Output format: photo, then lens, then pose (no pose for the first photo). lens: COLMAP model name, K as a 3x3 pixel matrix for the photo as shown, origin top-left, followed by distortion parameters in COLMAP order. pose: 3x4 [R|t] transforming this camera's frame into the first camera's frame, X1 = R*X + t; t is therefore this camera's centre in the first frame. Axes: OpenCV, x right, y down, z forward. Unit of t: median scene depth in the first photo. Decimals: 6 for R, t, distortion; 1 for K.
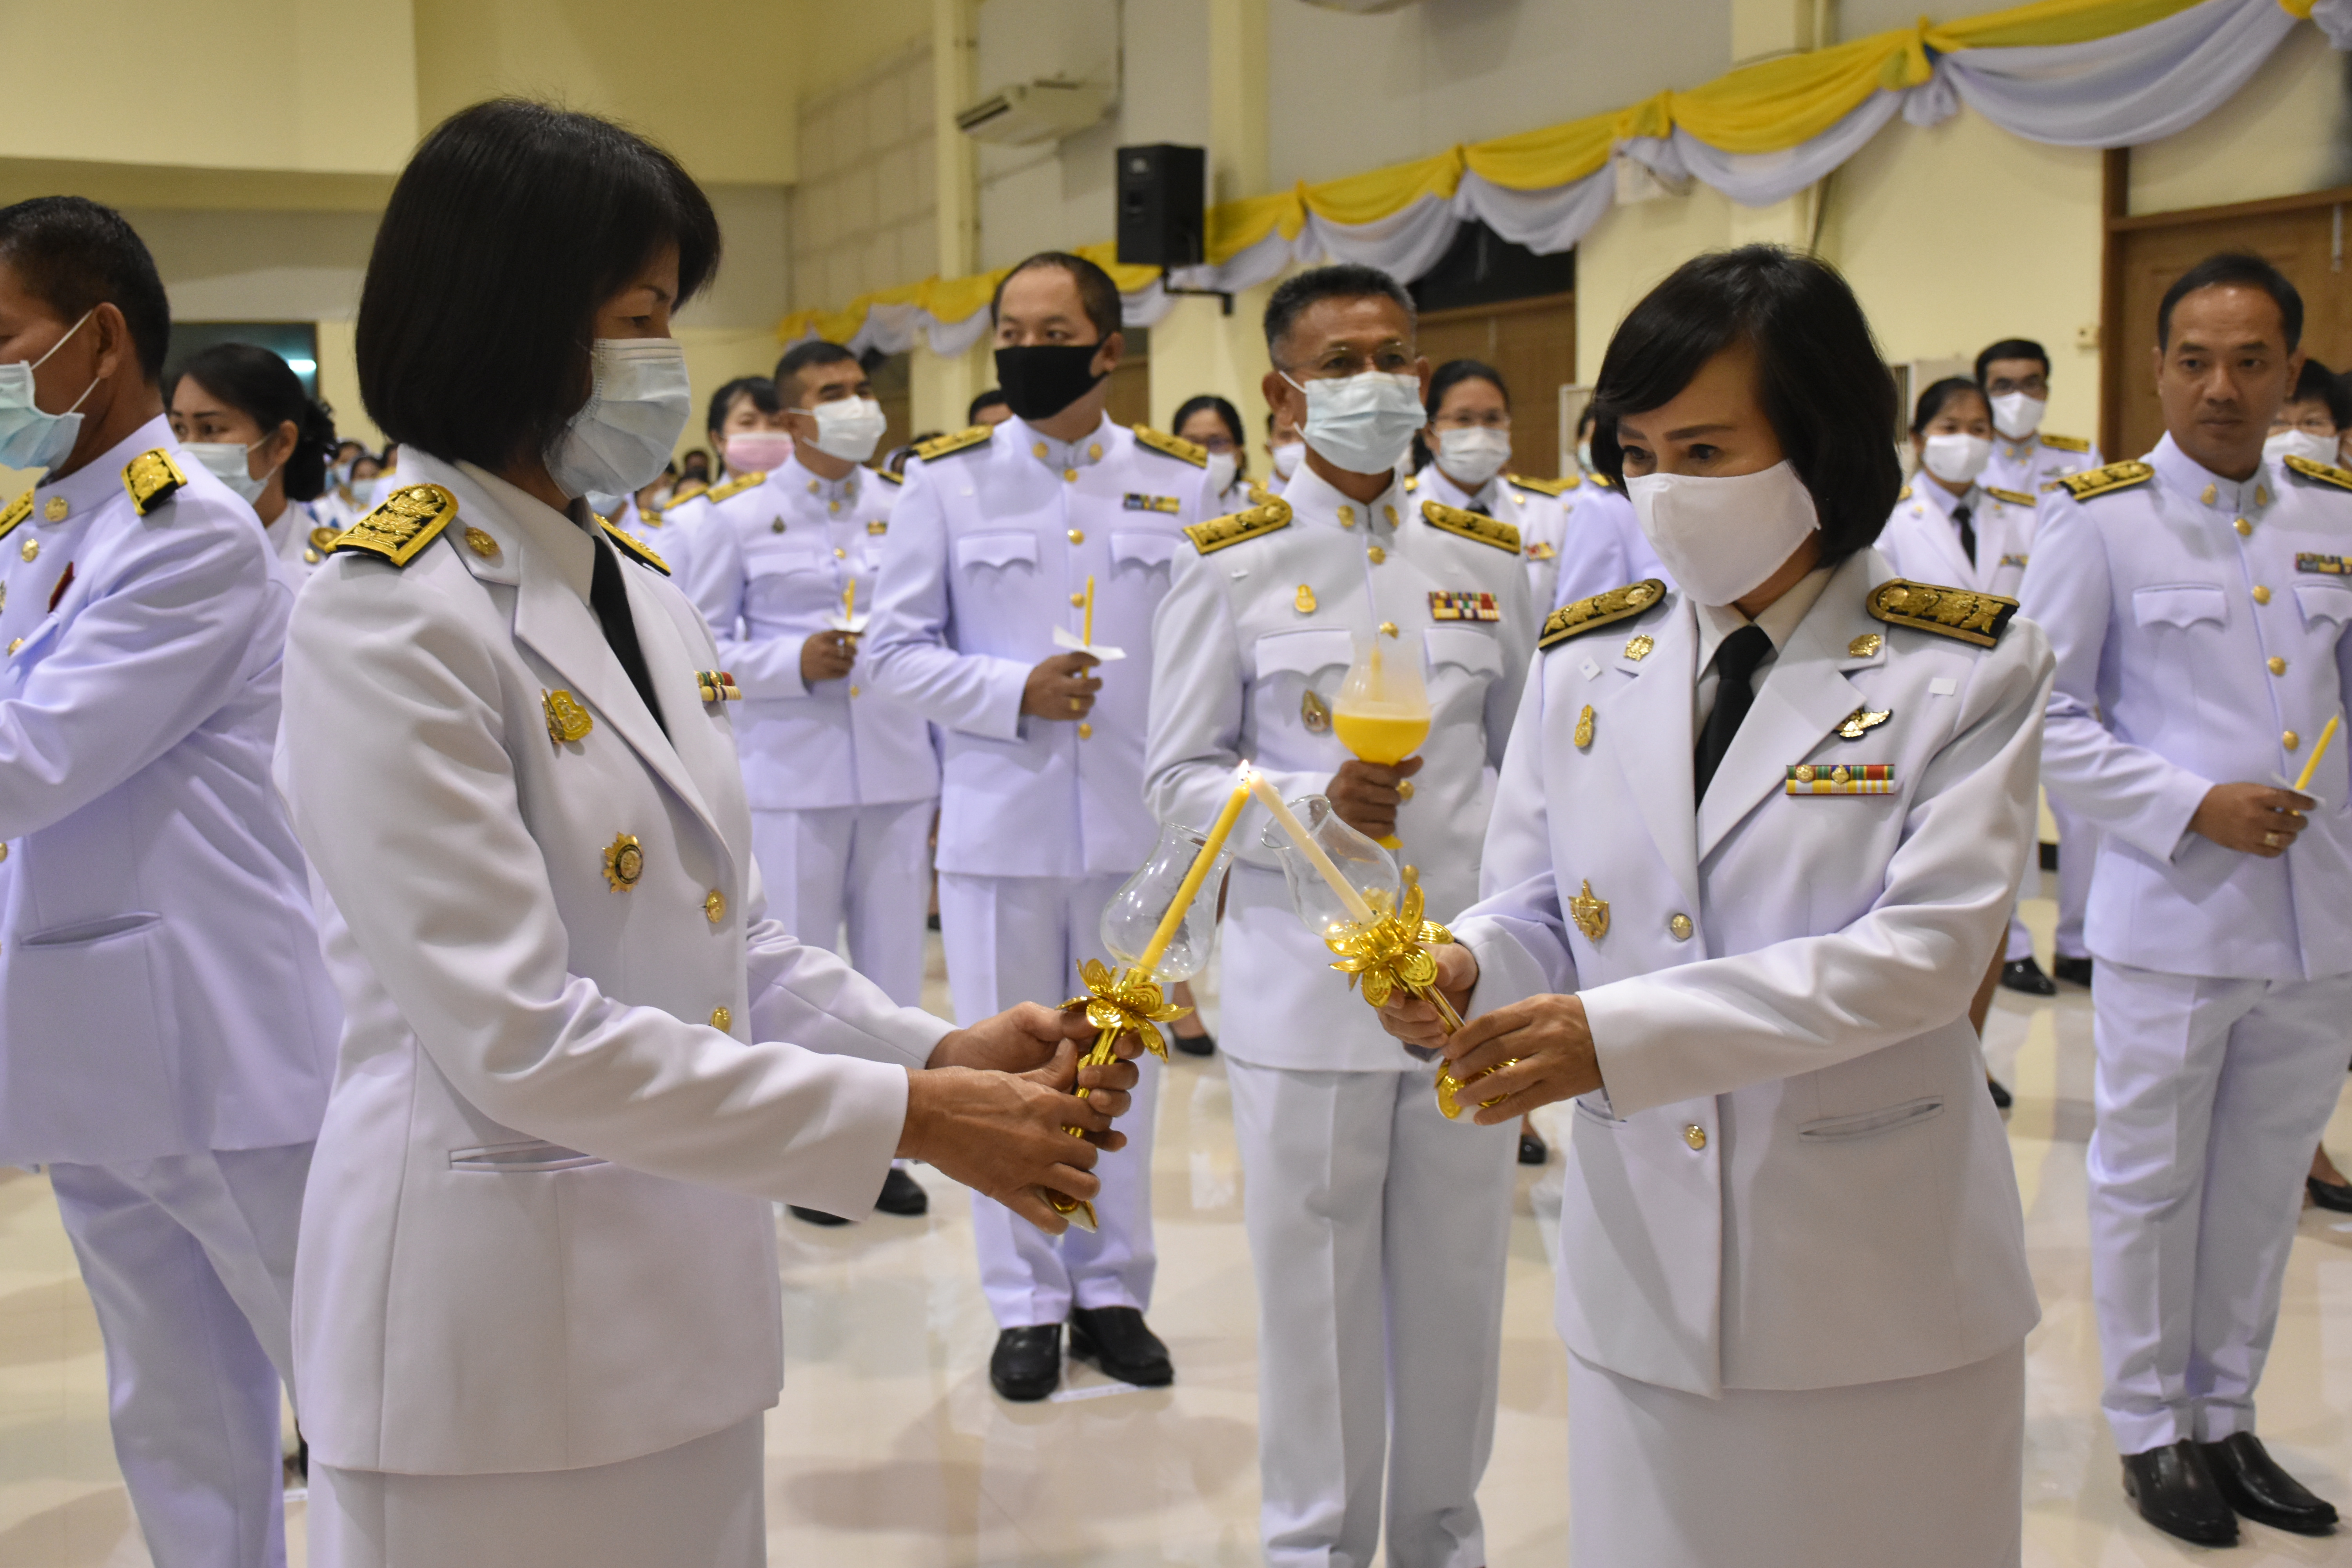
lens RADIAL K [[2943.3, 0, 1134.5], [0, 2943.3, 785.4], [0, 0, 1]] dist [-0.026121, 0.063630]
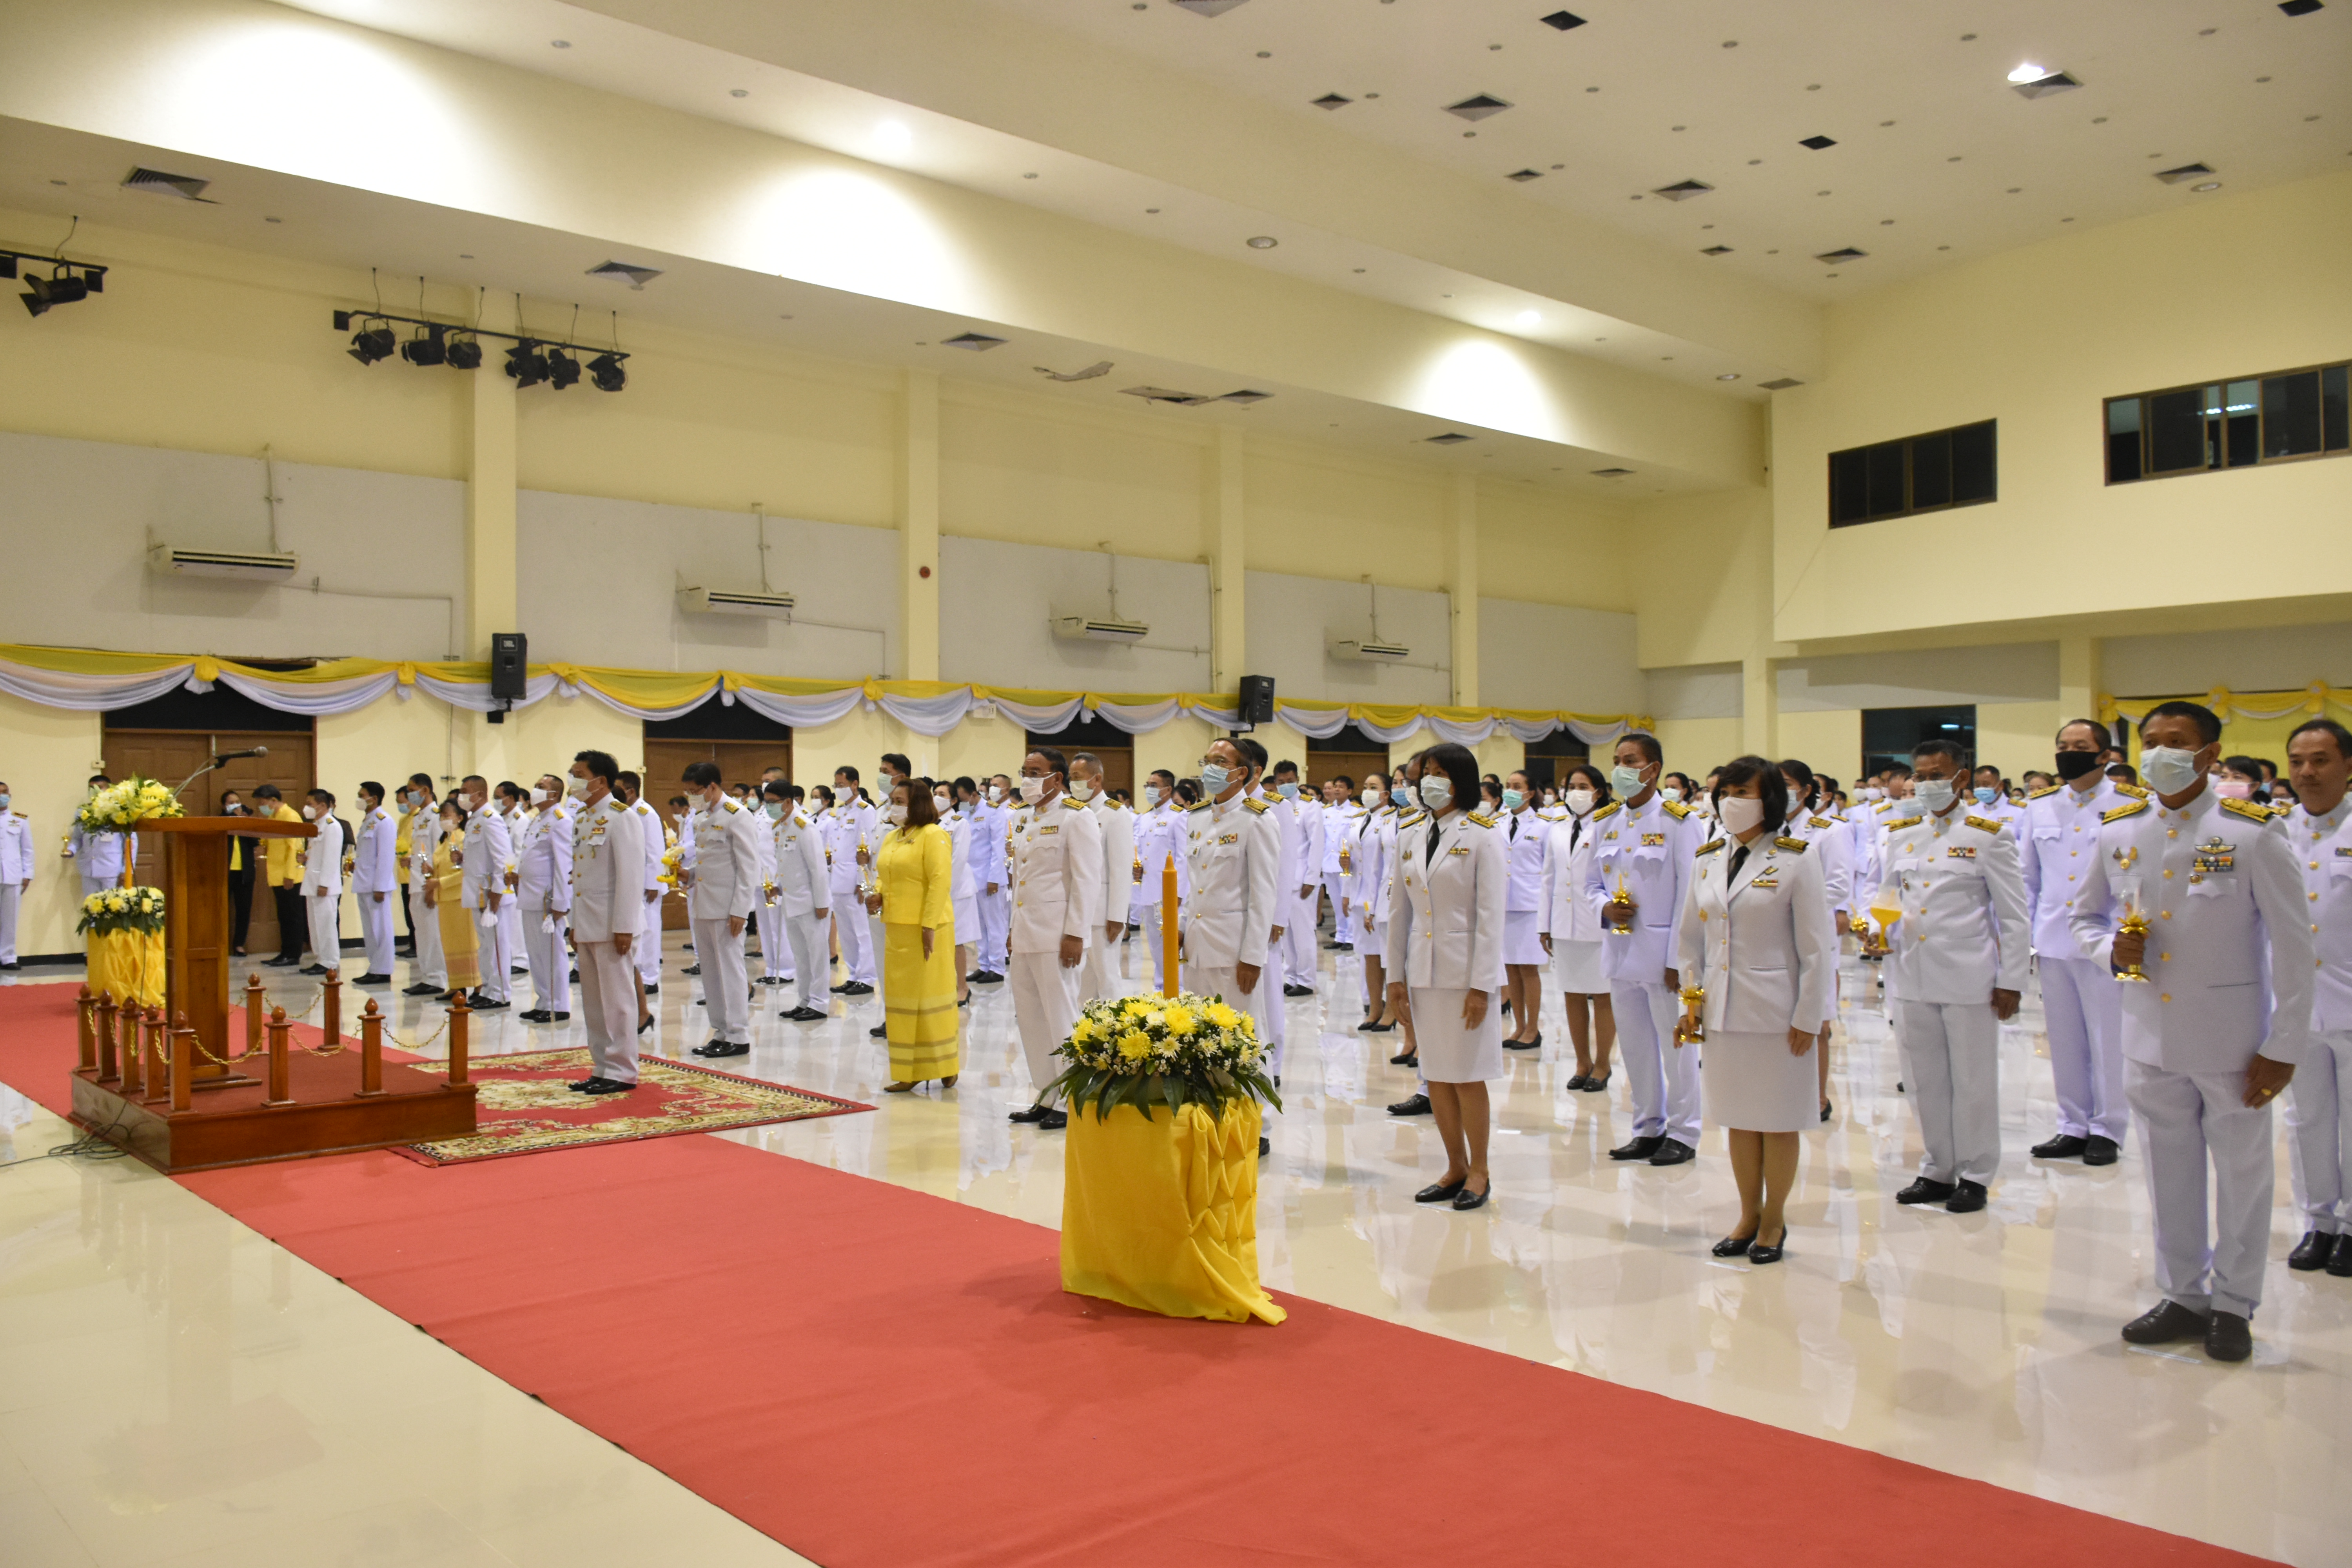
lens RADIAL K [[1826.5, 0, 1156.6], [0, 1826.5, 787.0], [0, 0, 1]] dist [-0.013005, -0.003691]
pose [[0.375069, 0.008807, -0.926955, 0.391230], [-0.094353, 0.995124, -0.028723, 0.000940], [0.922183, 0.098234, 0.374071, -0.119513]]
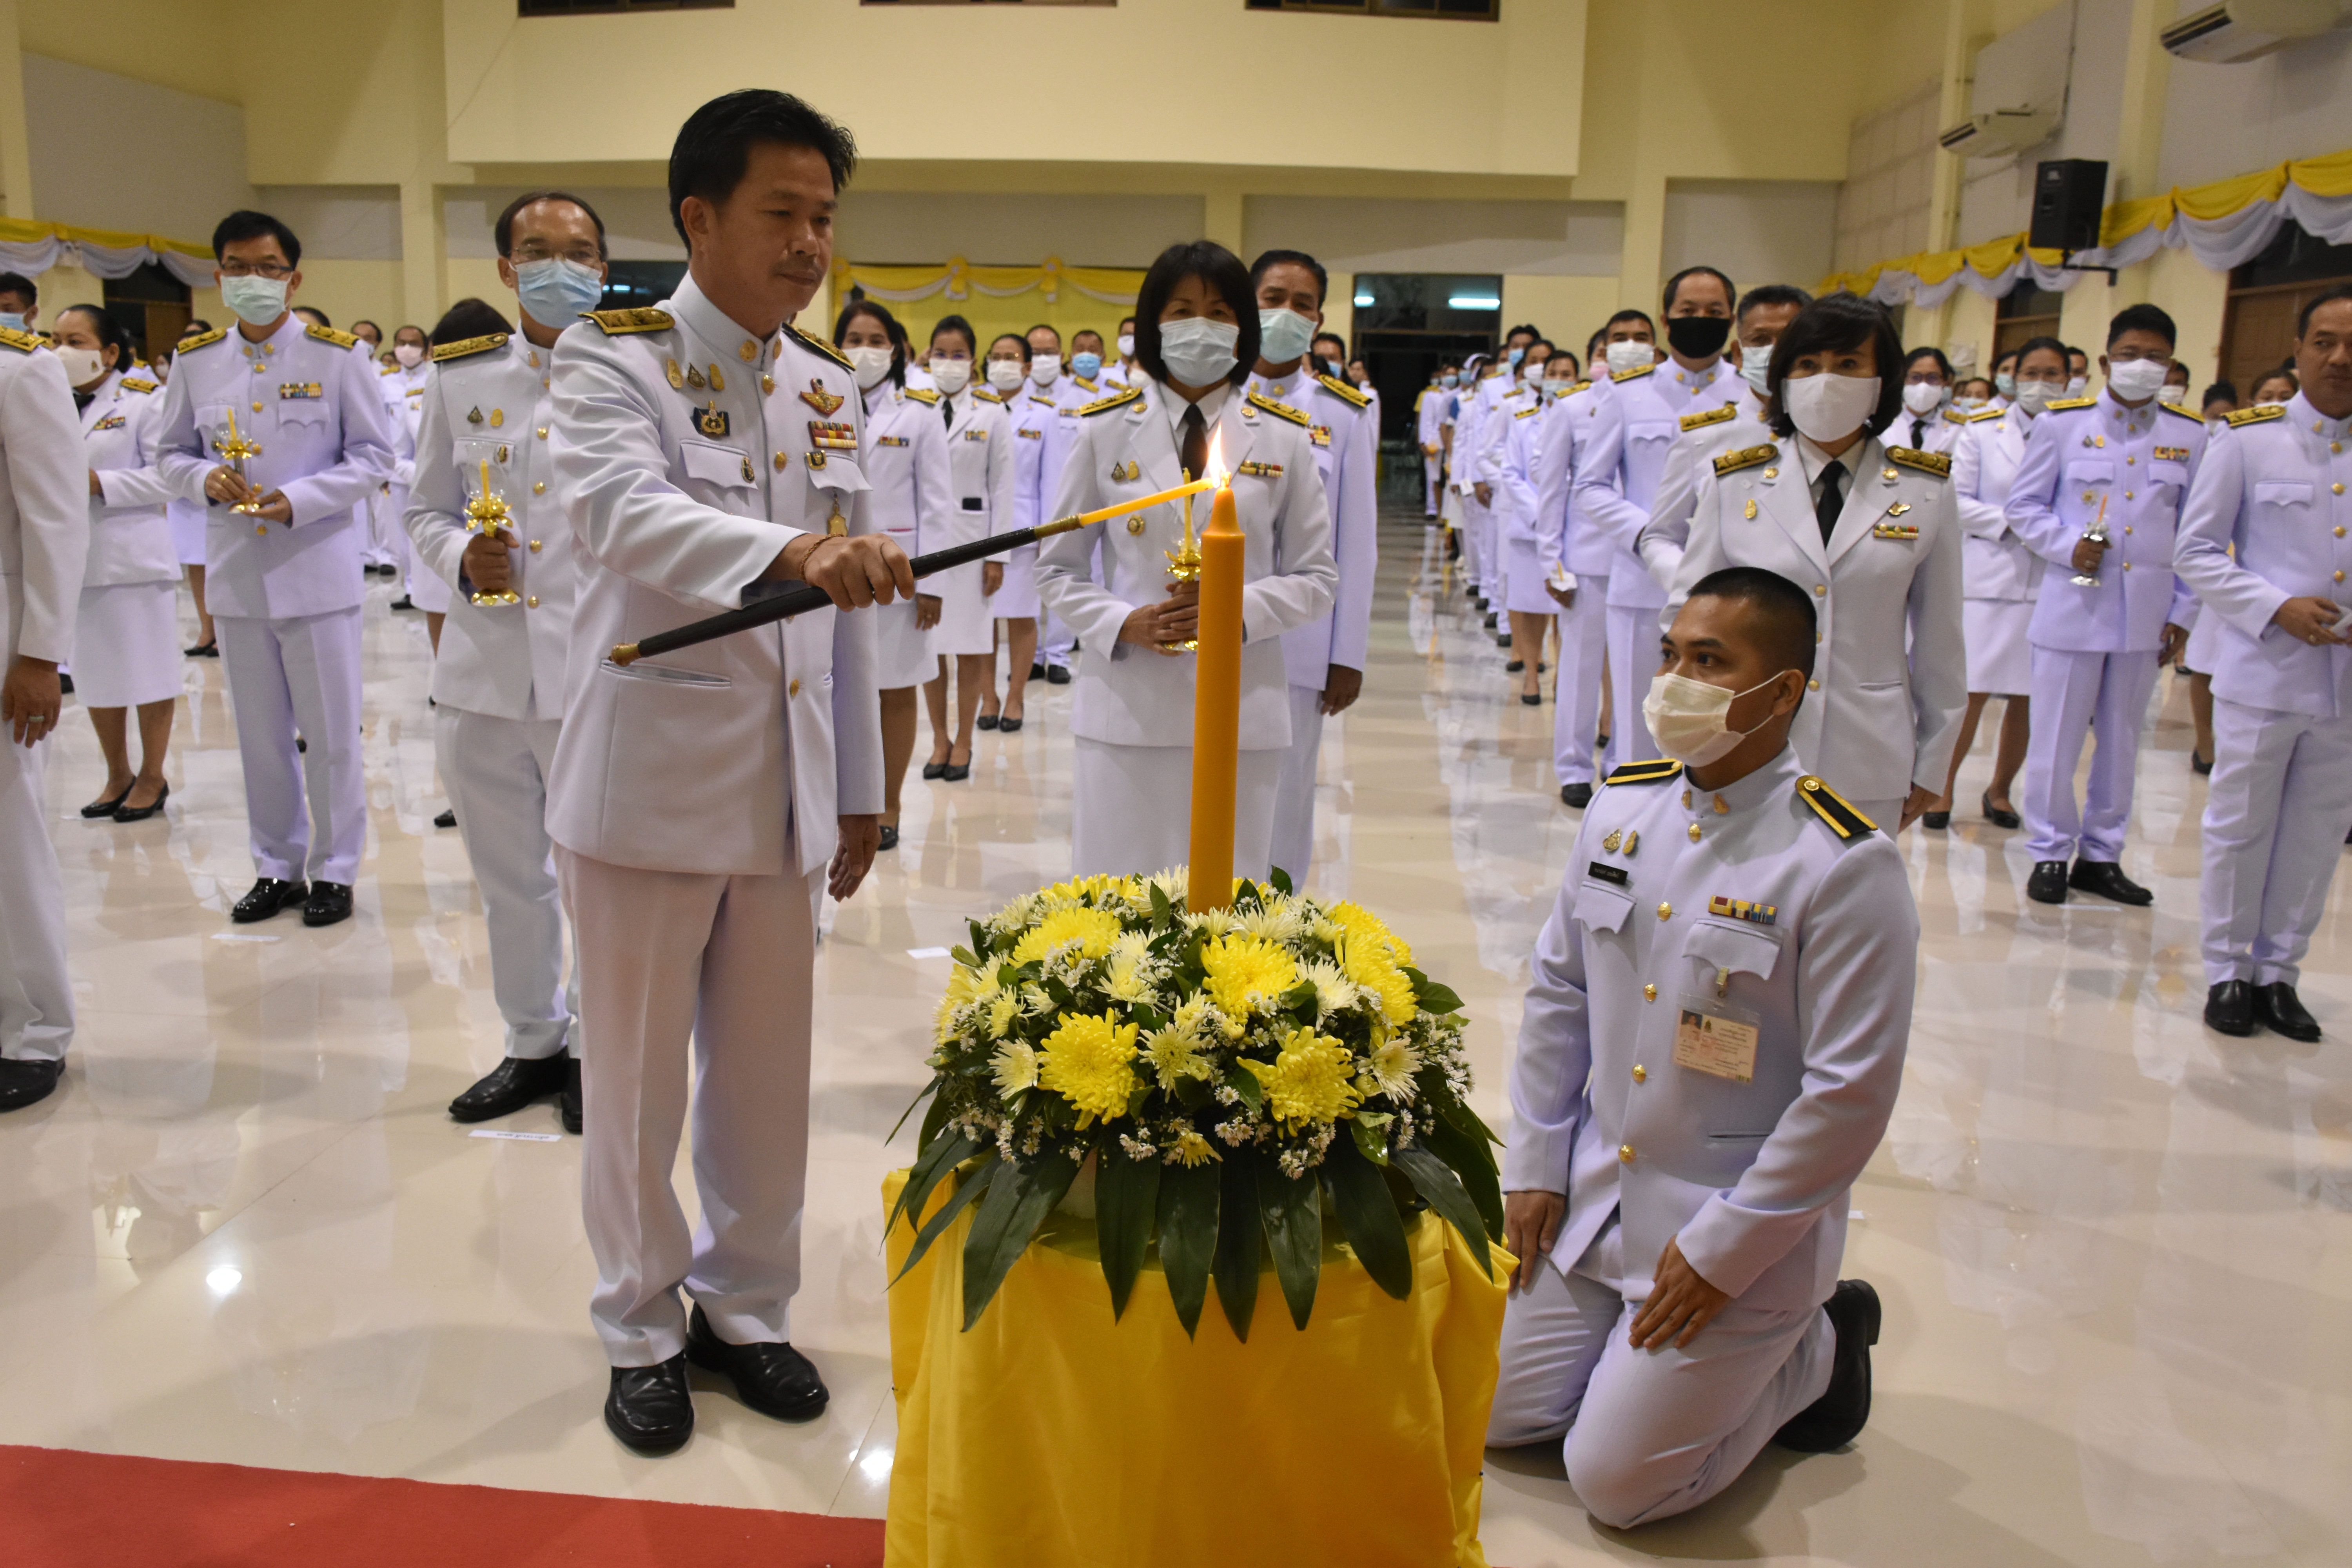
lens RADIAL K [[2072.4, 0, 1154.6], [0, 2072.4, 799.6], [0, 0, 1]] dist [-0.019390, 0.019570]
pose [[0.898471, 0.122765, -0.421519, 0.082420], [-0.082724, 0.990250, 0.112077, 0.010104], [0.431169, -0.065828, 0.899867, -0.105085]]
